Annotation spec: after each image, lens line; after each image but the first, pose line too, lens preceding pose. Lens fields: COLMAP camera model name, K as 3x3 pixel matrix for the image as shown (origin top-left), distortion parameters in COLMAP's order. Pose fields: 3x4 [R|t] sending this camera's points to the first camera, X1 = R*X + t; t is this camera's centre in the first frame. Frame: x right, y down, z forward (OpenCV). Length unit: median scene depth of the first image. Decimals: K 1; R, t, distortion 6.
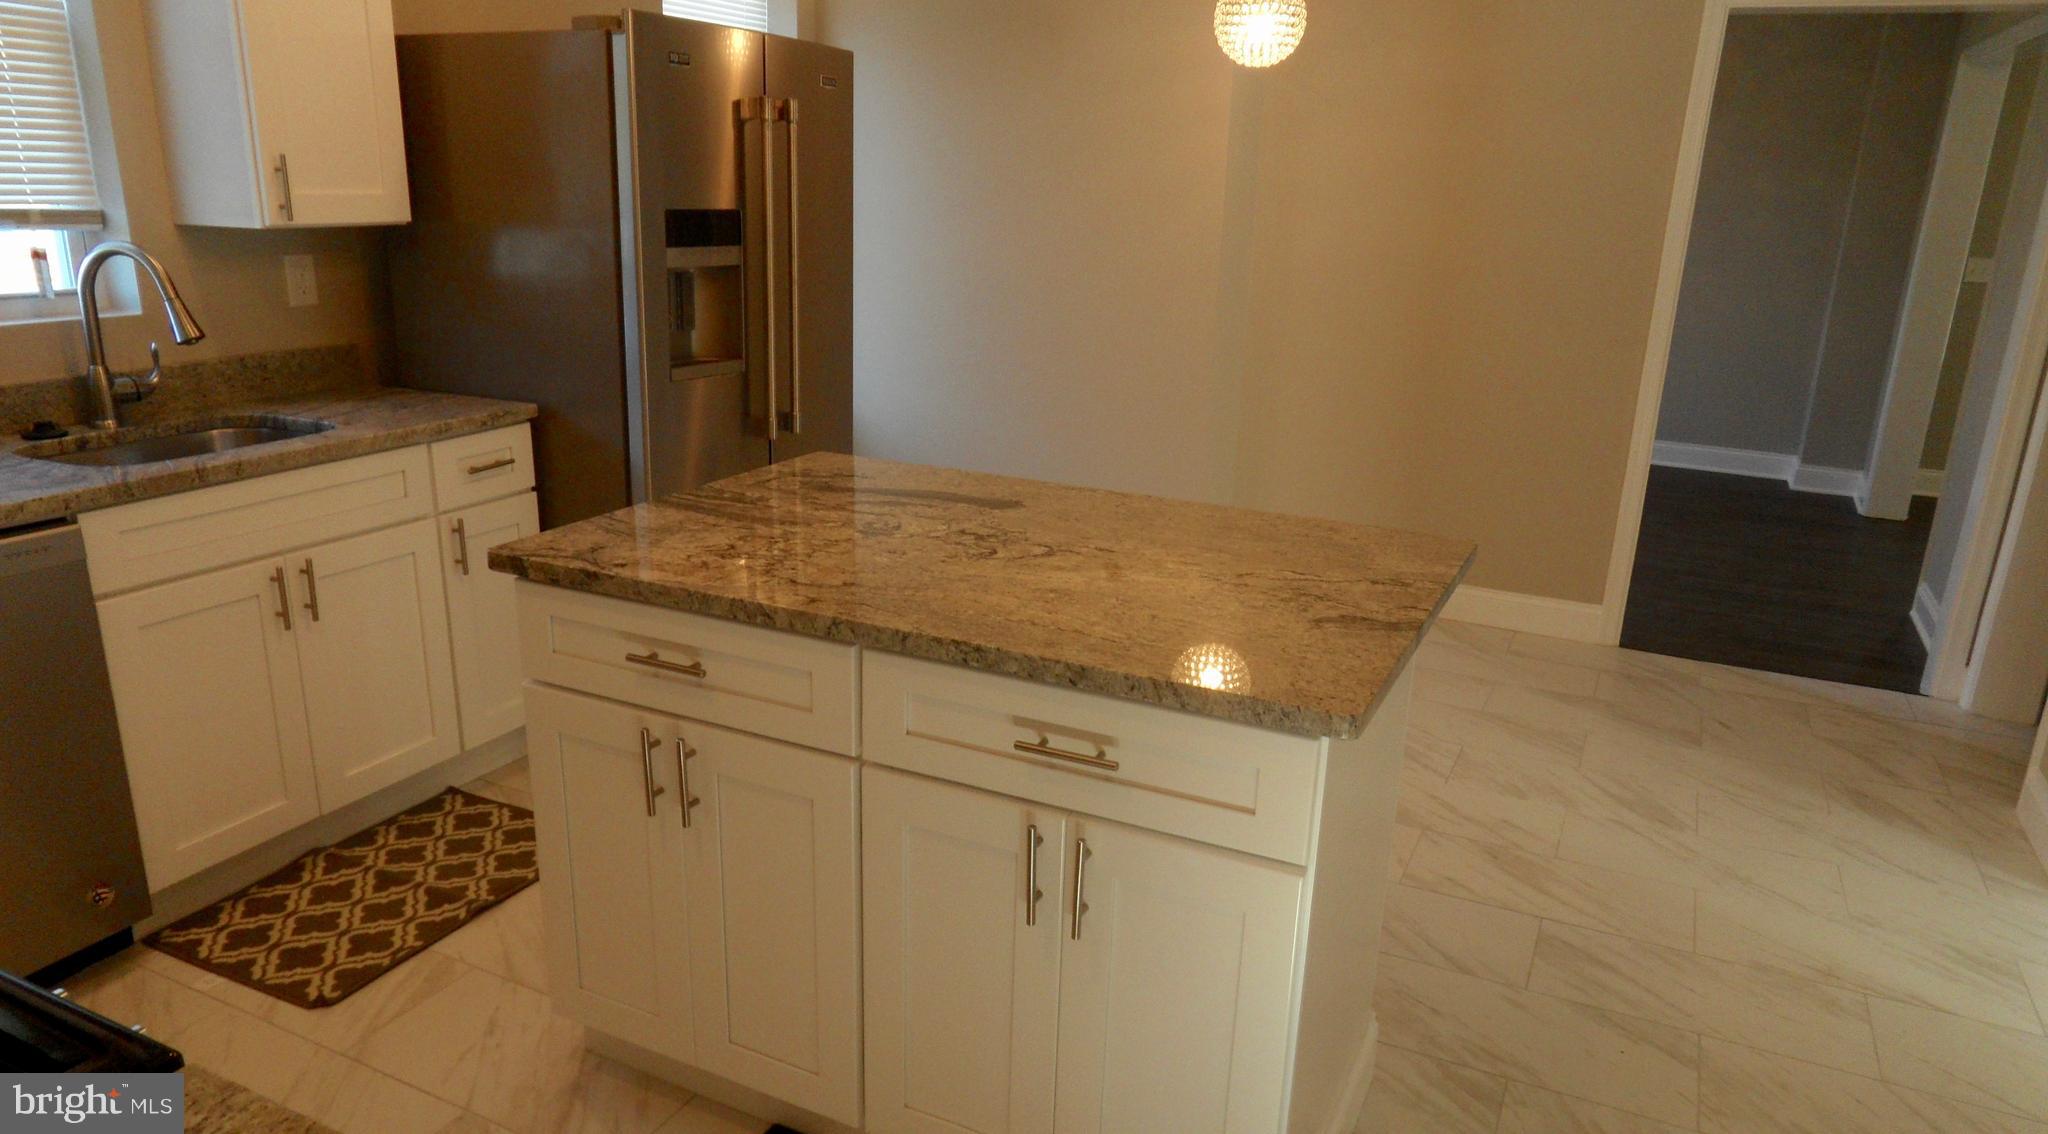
lens RADIAL K [[1354.7, 0, 1024.6], [0, 1354.7, 579.6], [0, 0, 1]] dist [-0.029022, 0.012659]
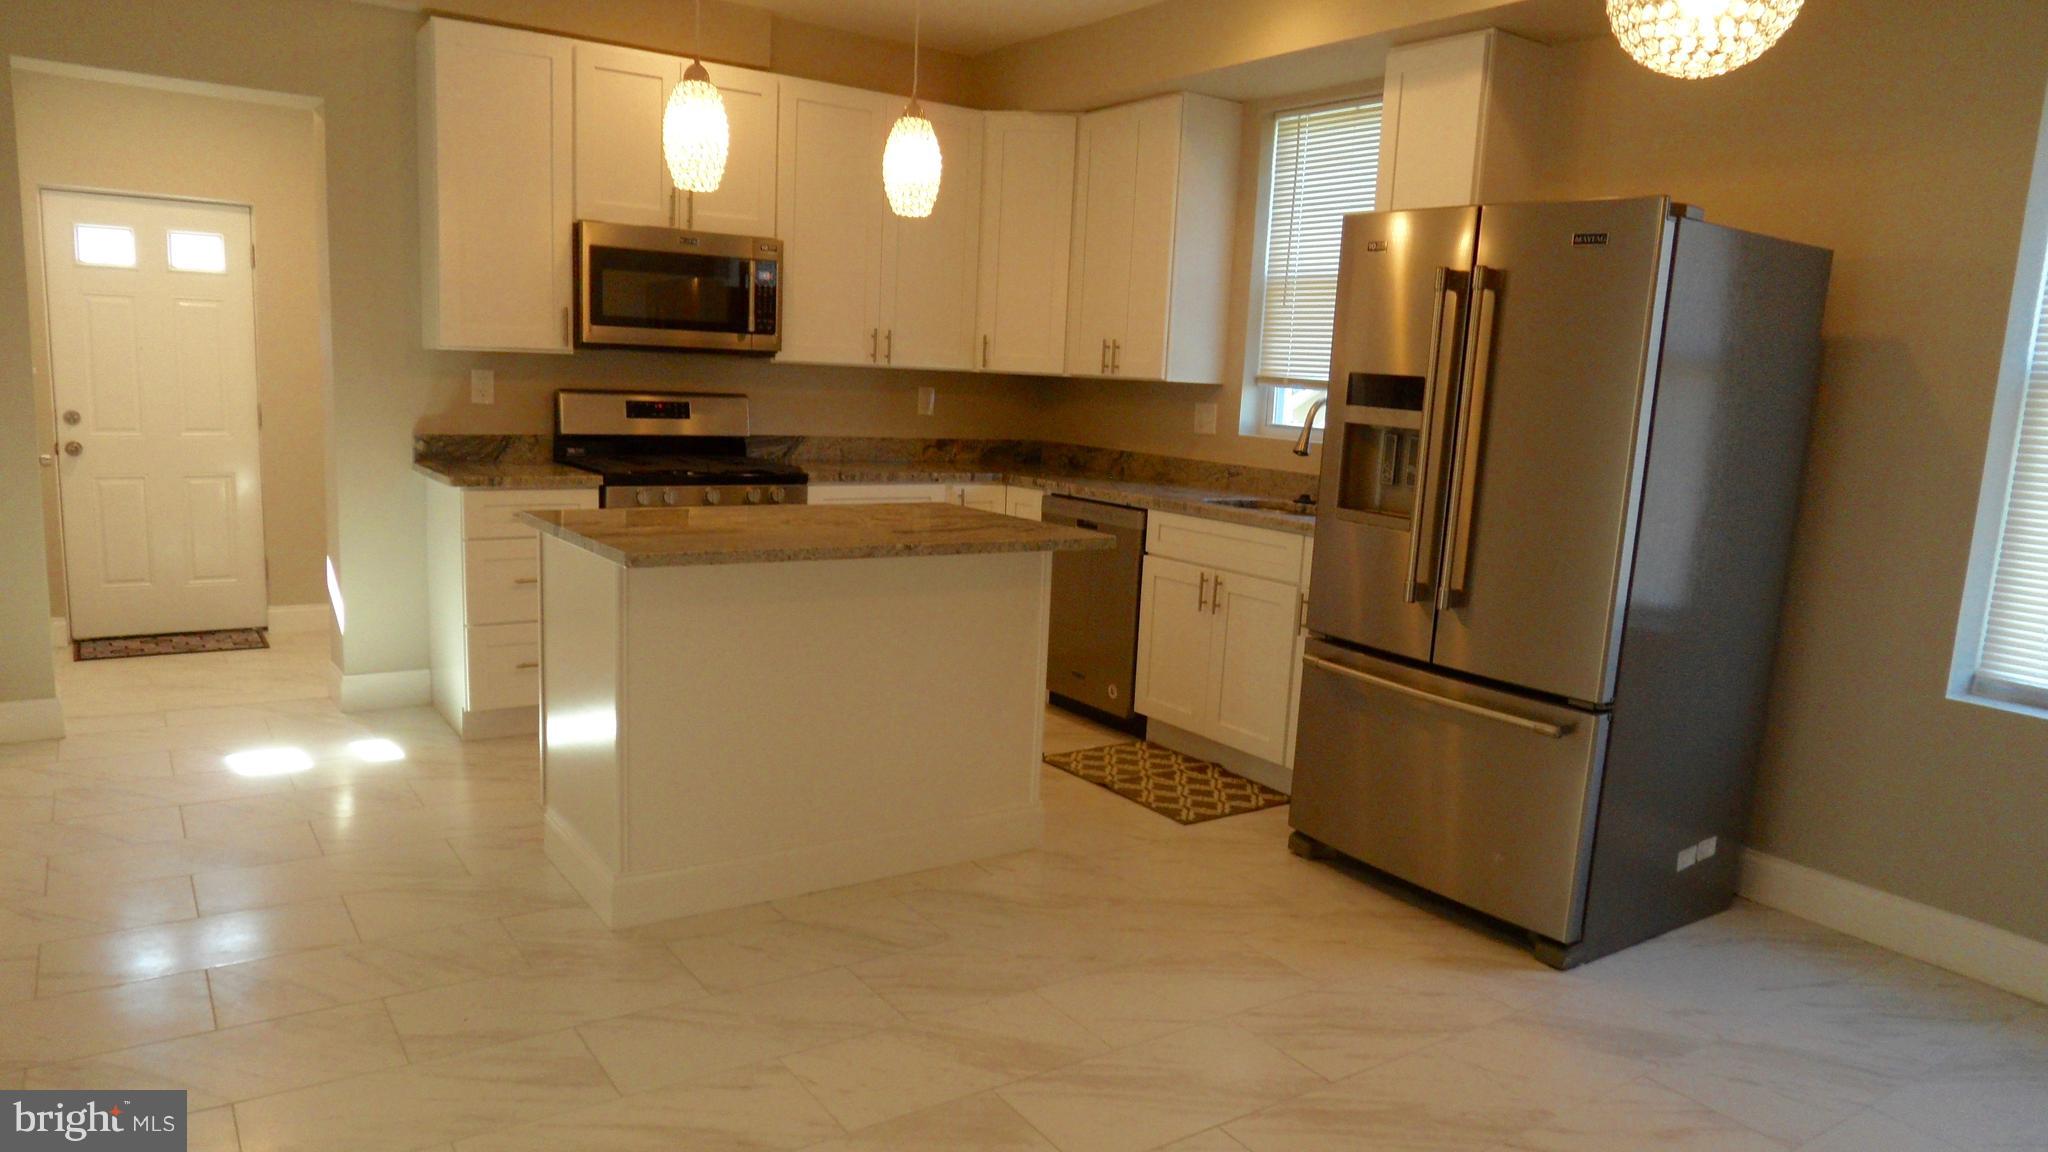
lens RADIAL K [[1354.7, 0, 1015.6], [0, 1354.7, 568.9], [0, 0, 1]] dist [-0.029022, 0.012659]
pose [[-0.495410, 0.072459, -0.865632, 1.043748], [-0.312129, 0.915112, 0.255235, -0.374716], [0.810645, 0.396635, -0.430739, 1.535599]]
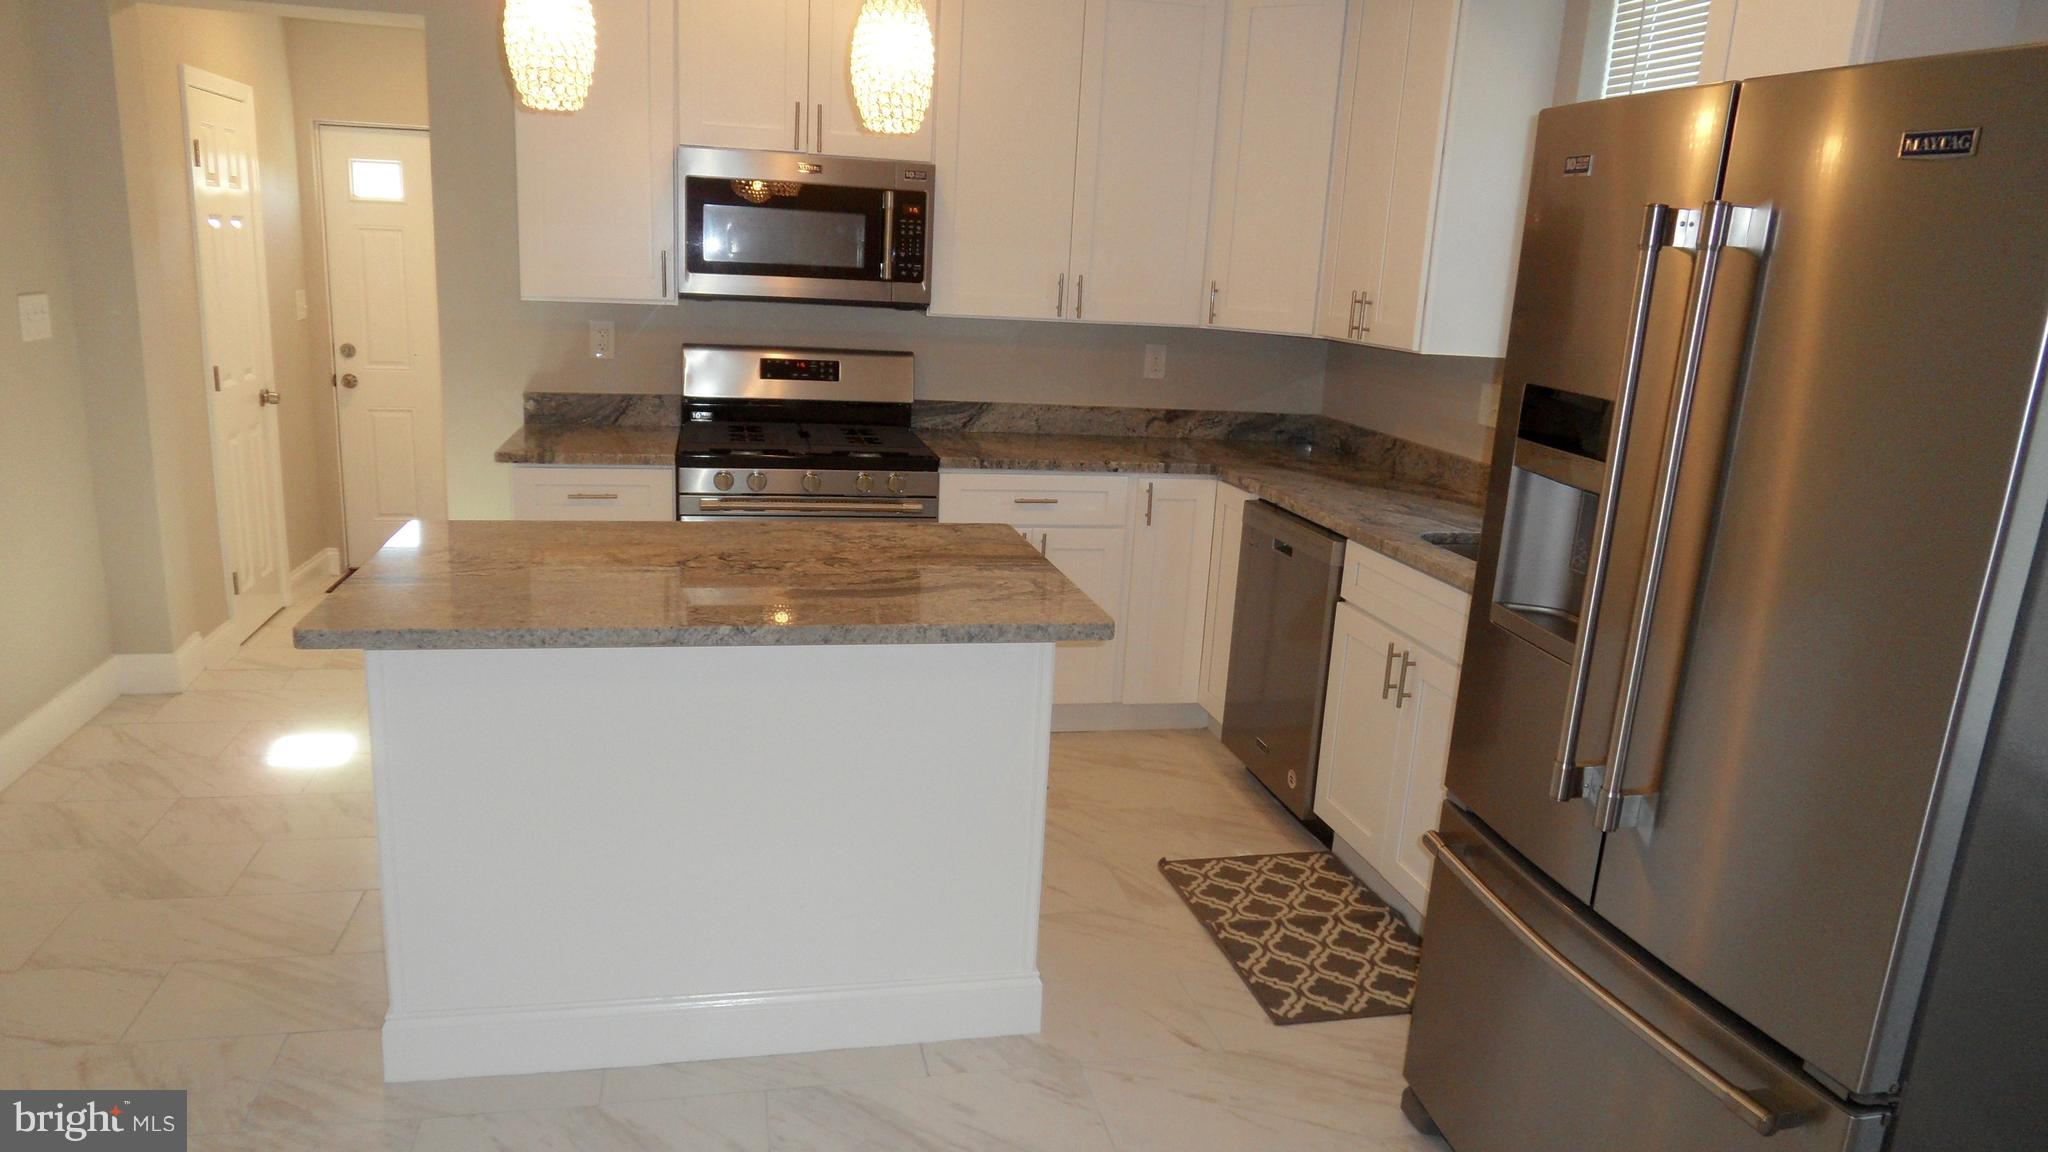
lens RADIAL K [[1354.7, 0, 1023.0], [0, 1354.7, 566.6], [0, 0, 1]] dist [-0.029022, 0.012659]
pose [[-0.777564, 0.069218, -0.624983, 0.428357], [-0.256099, 0.872893, 0.415296, -0.472971], [0.574289, 0.482977, -0.661003, 1.553137]]
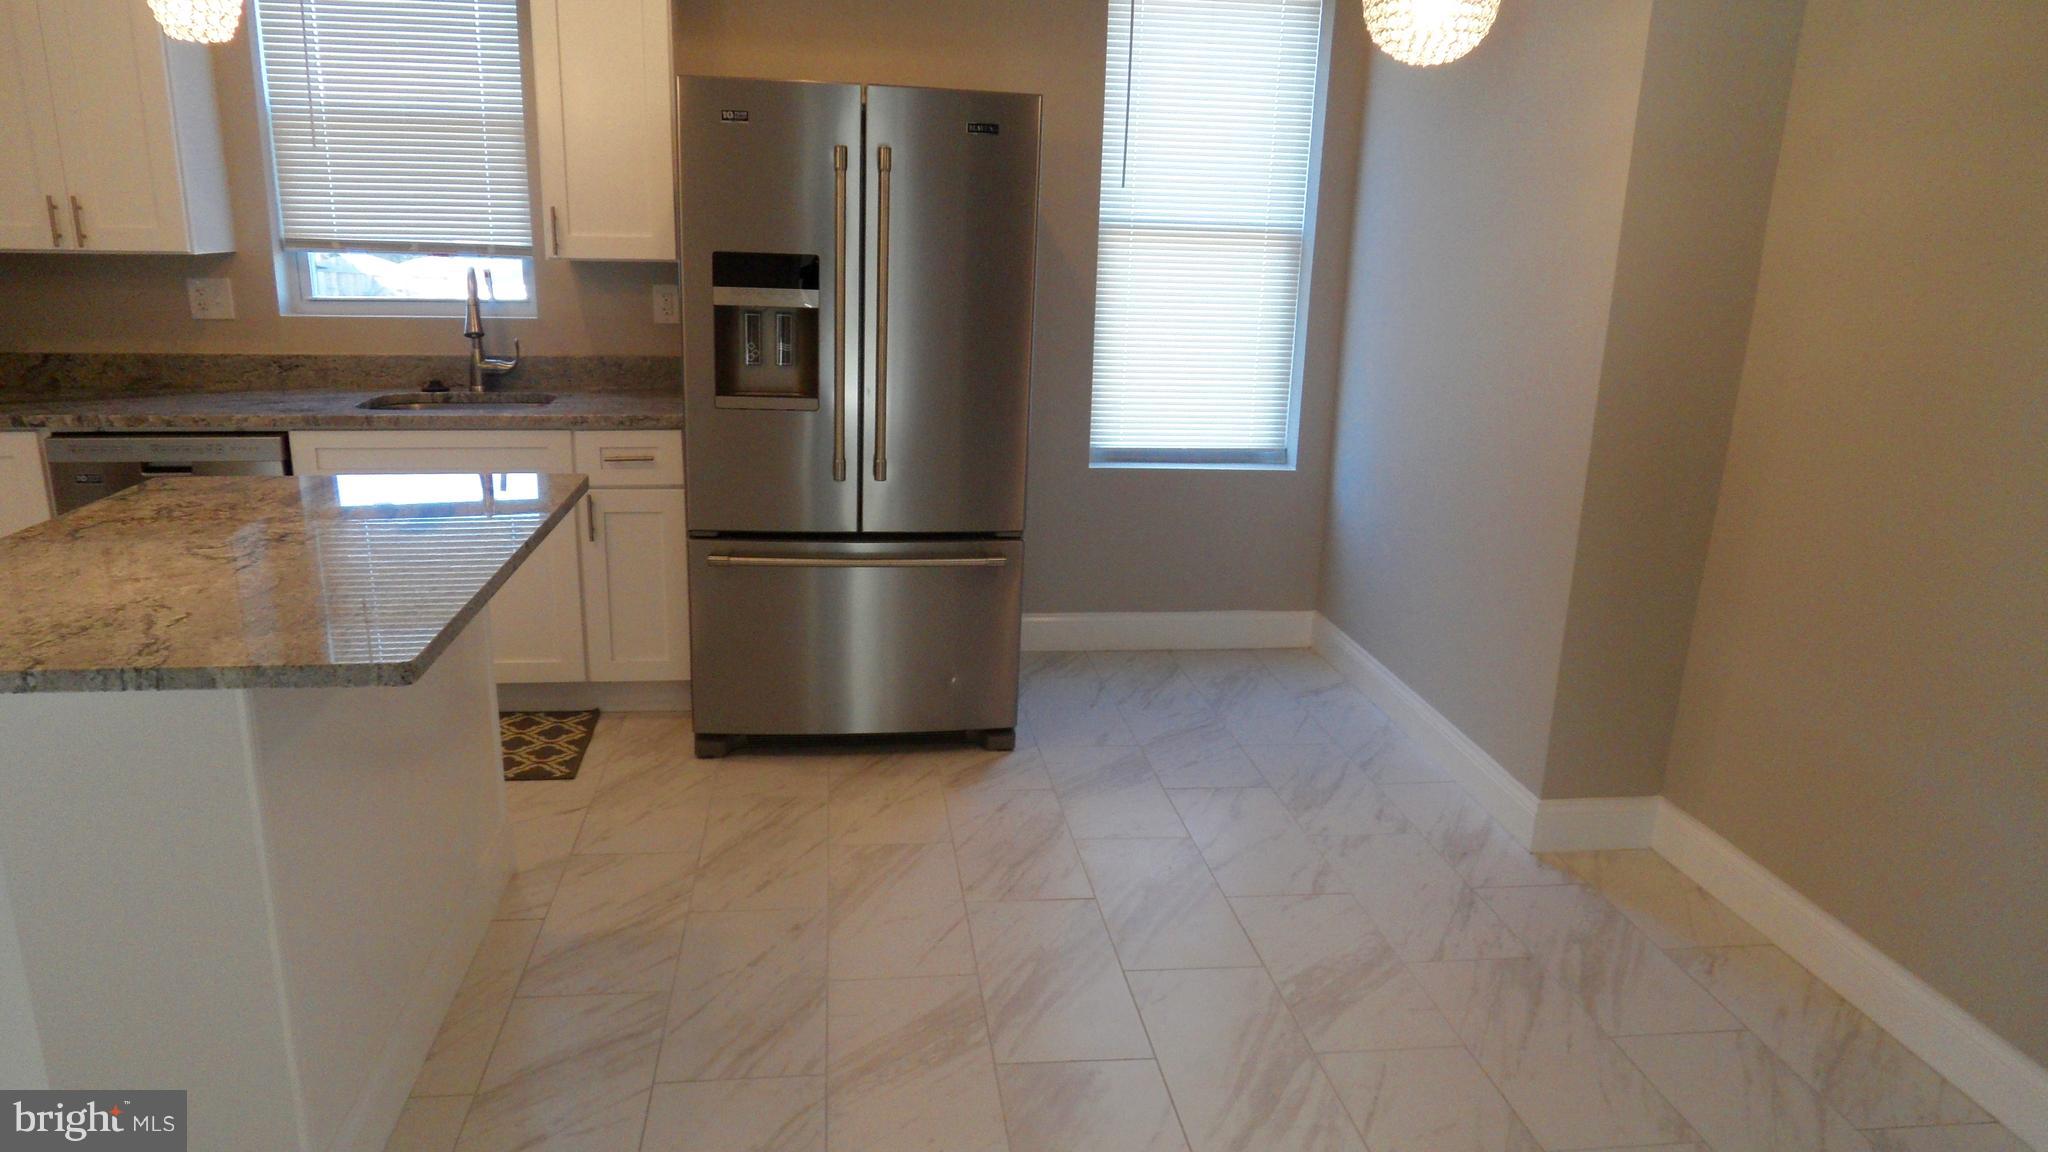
lens RADIAL K [[1354.7, 0, 1018.9], [0, 1354.7, 592.2], [0, 0, 1]] dist [-0.029022, 0.012659]
pose [[0.552337, 0.210978, -0.806481, 0.941184], [-0.250201, 0.964796, 0.081038, -0.181077], [0.795187, 0.157022, 0.585680, 0.684001]]
